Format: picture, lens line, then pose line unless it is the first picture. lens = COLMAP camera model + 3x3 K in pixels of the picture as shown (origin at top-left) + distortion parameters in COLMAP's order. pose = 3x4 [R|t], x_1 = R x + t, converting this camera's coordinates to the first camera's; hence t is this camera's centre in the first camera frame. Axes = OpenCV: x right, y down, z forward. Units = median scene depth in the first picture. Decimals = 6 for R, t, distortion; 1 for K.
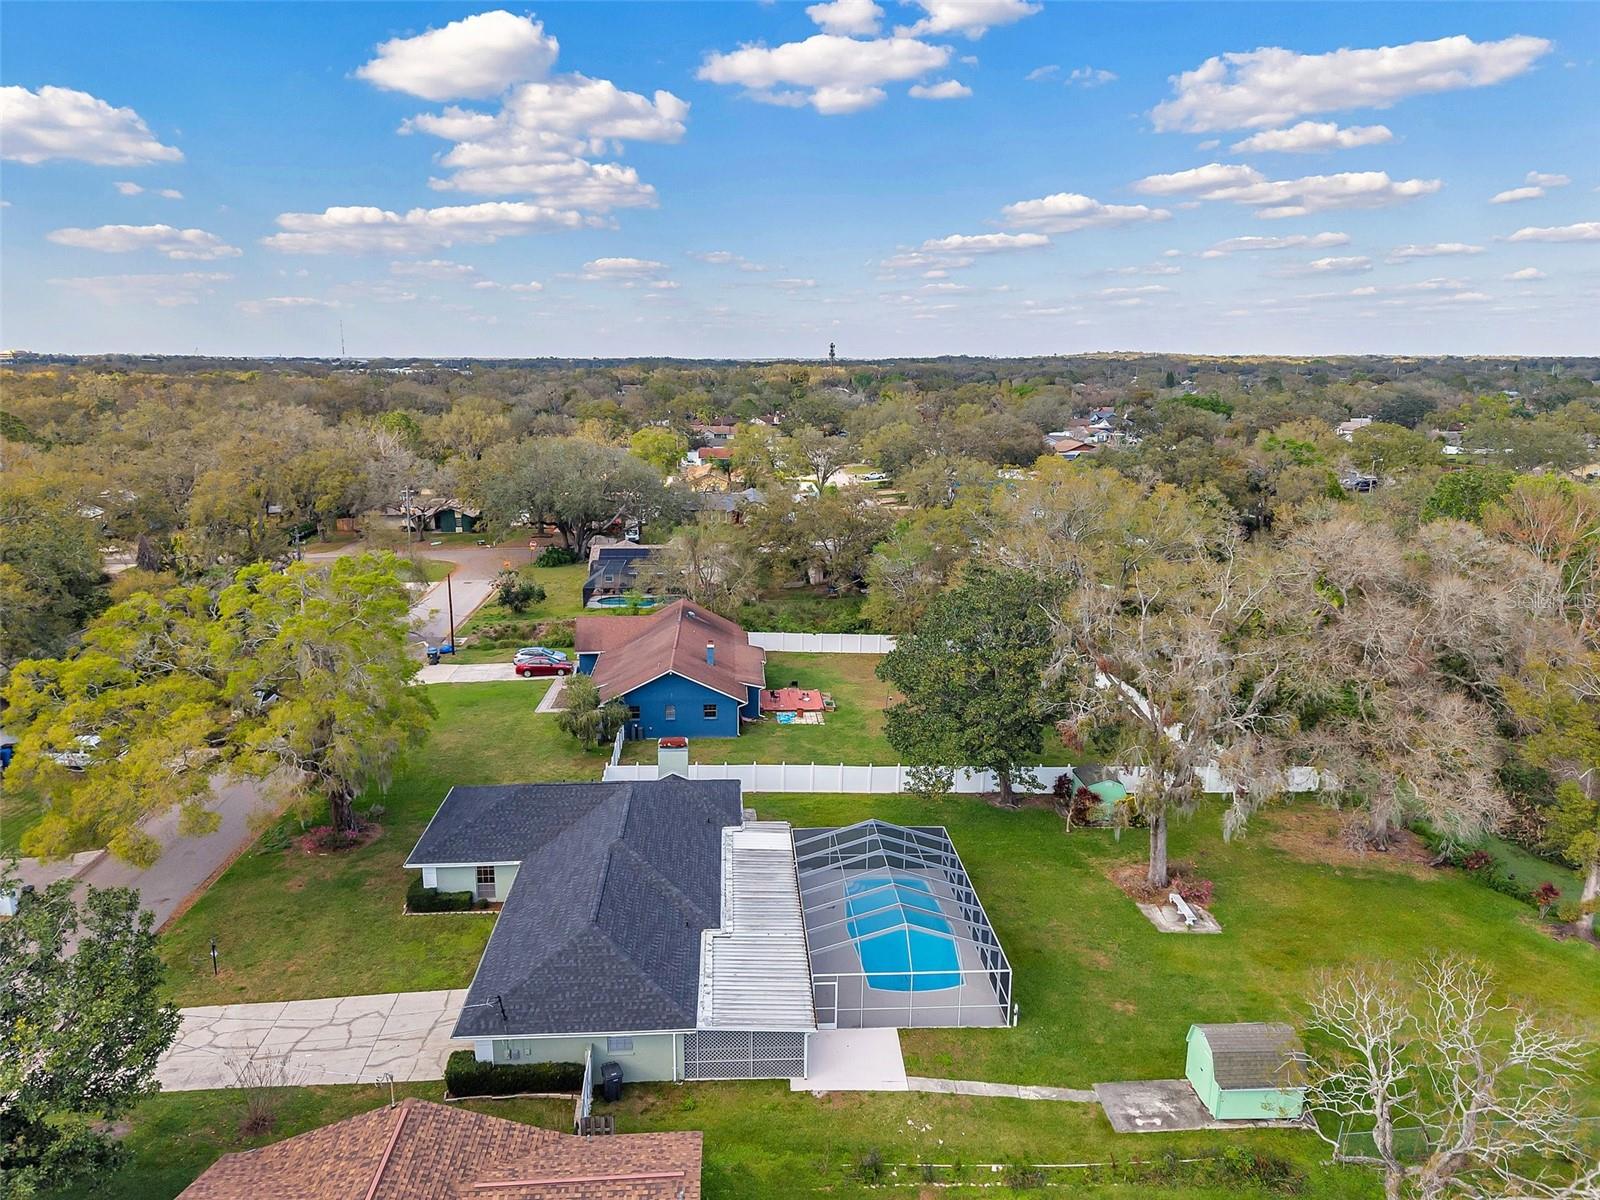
lens RADIAL K [[1098.2, 0, 800.0], [0, 1098.2, 600.0], [0, 0, 1]] dist [0.001368, -0.002393]
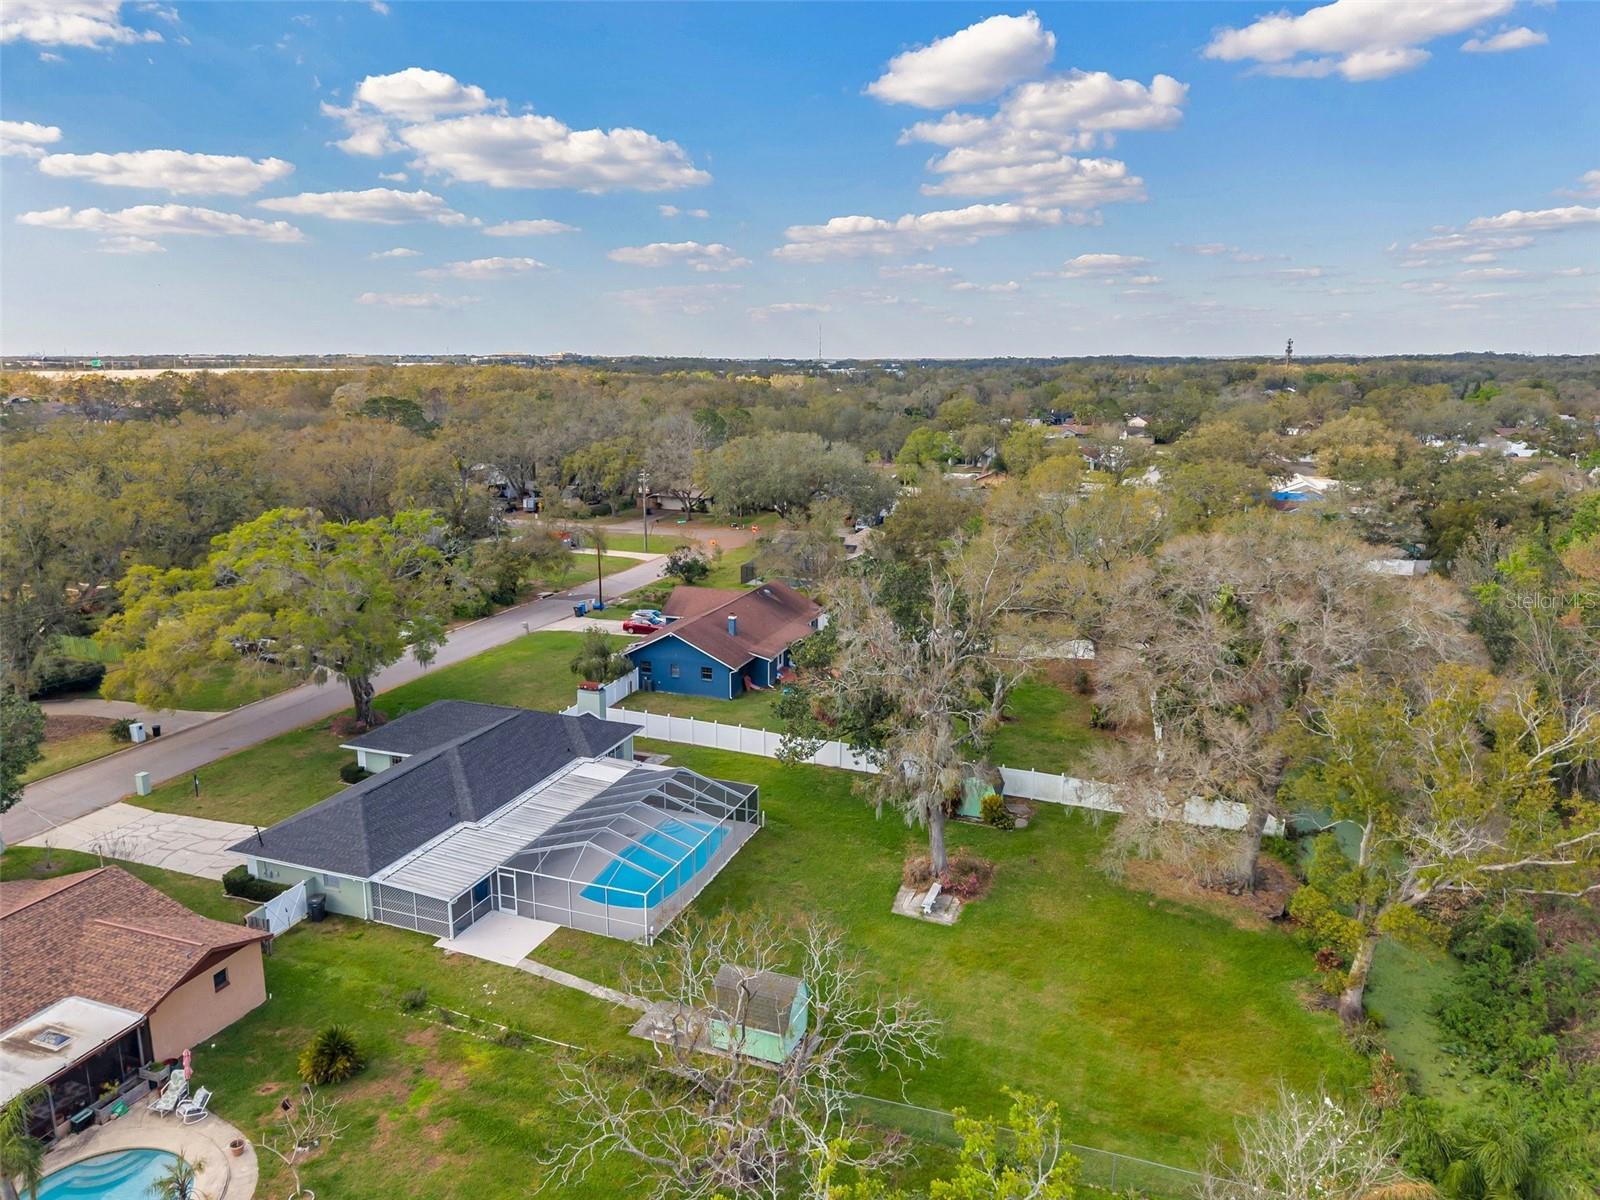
lens RADIAL K [[1109.5, 0, 790.7], [0, 1109.5, 600.6], [0, 0, 1]] dist [0.005214, -0.004666]
pose [[0.910478, 0.085185, -0.404689, 0.569184], [-0.085799, 0.996173, 0.016656, 0.001642], [0.404559, 0.019557, 0.914303, 0.004258]]
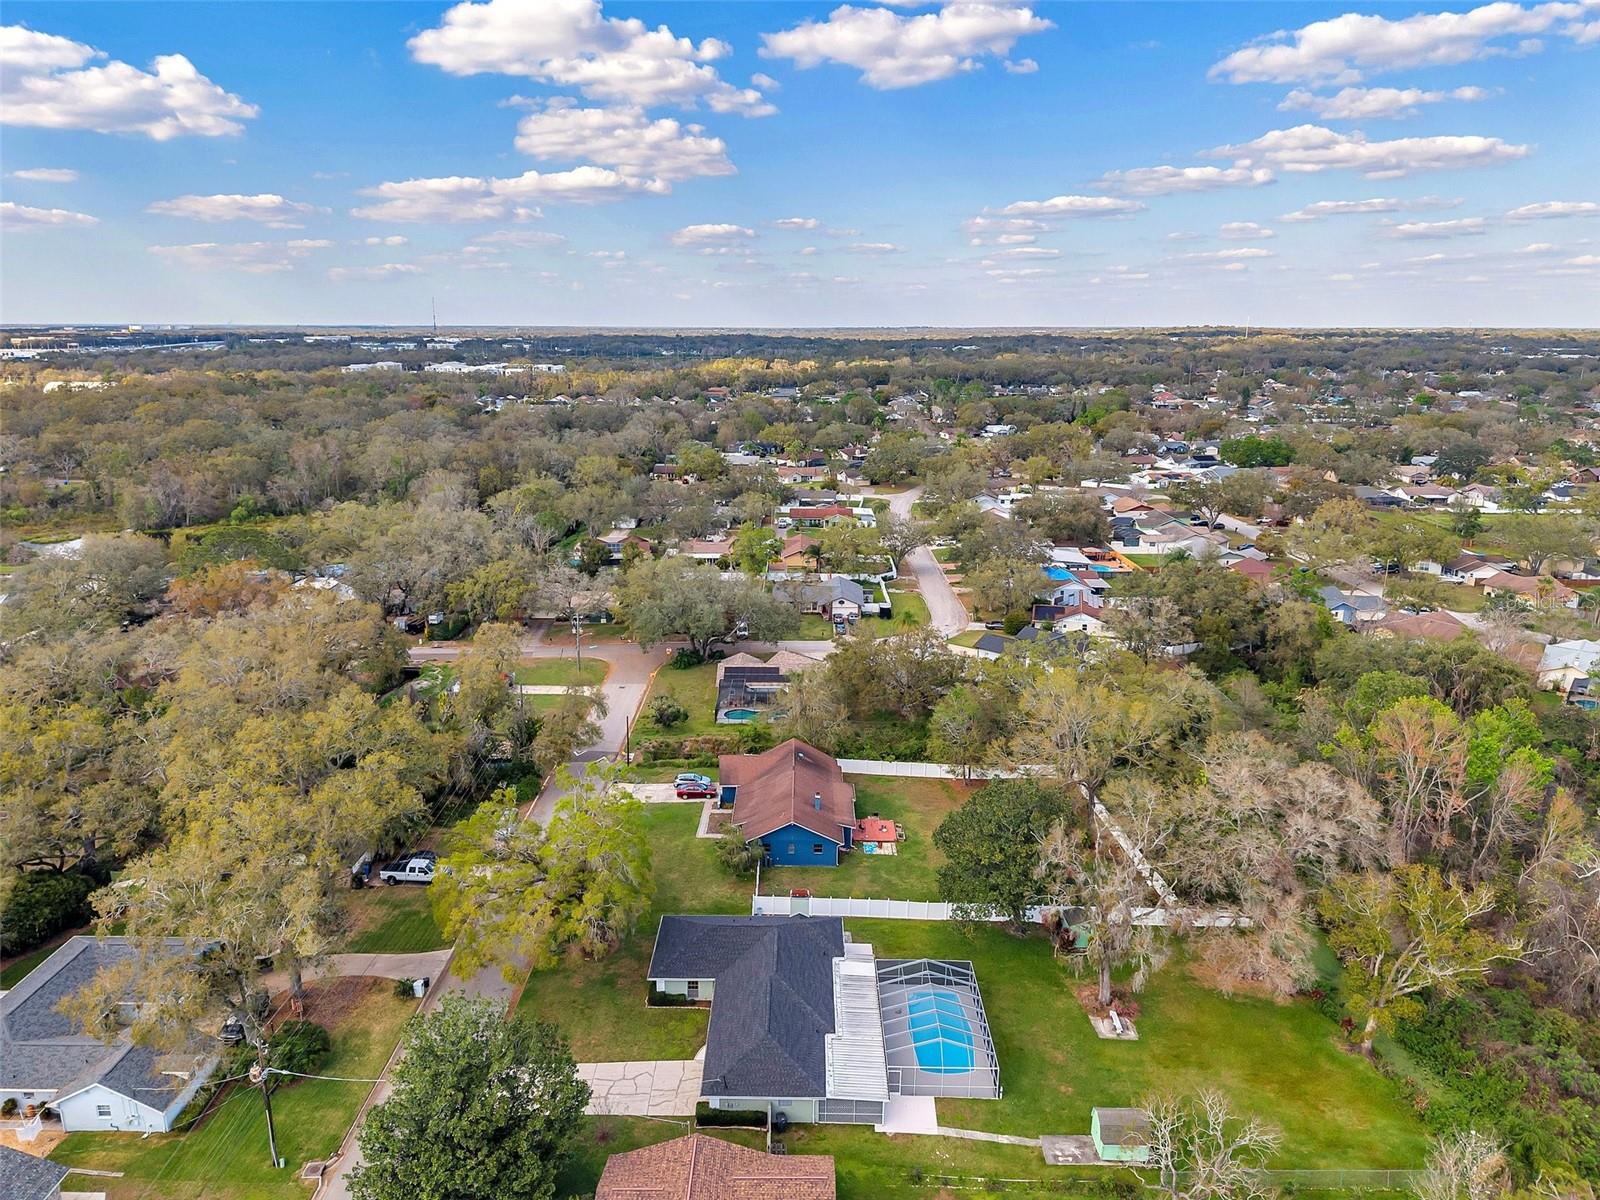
lens RADIAL K [[1109.5, 0, 790.7], [0, 1109.5, 600.6], [0, 0, 1]] dist [0.005214, -0.004666]
pose [[0.996937, 0.016886, -0.076362, -0.015329], [-0.014250, 0.999288, 0.034934, -0.359514], [0.076898, -0.033739, 0.996468, -0.598555]]
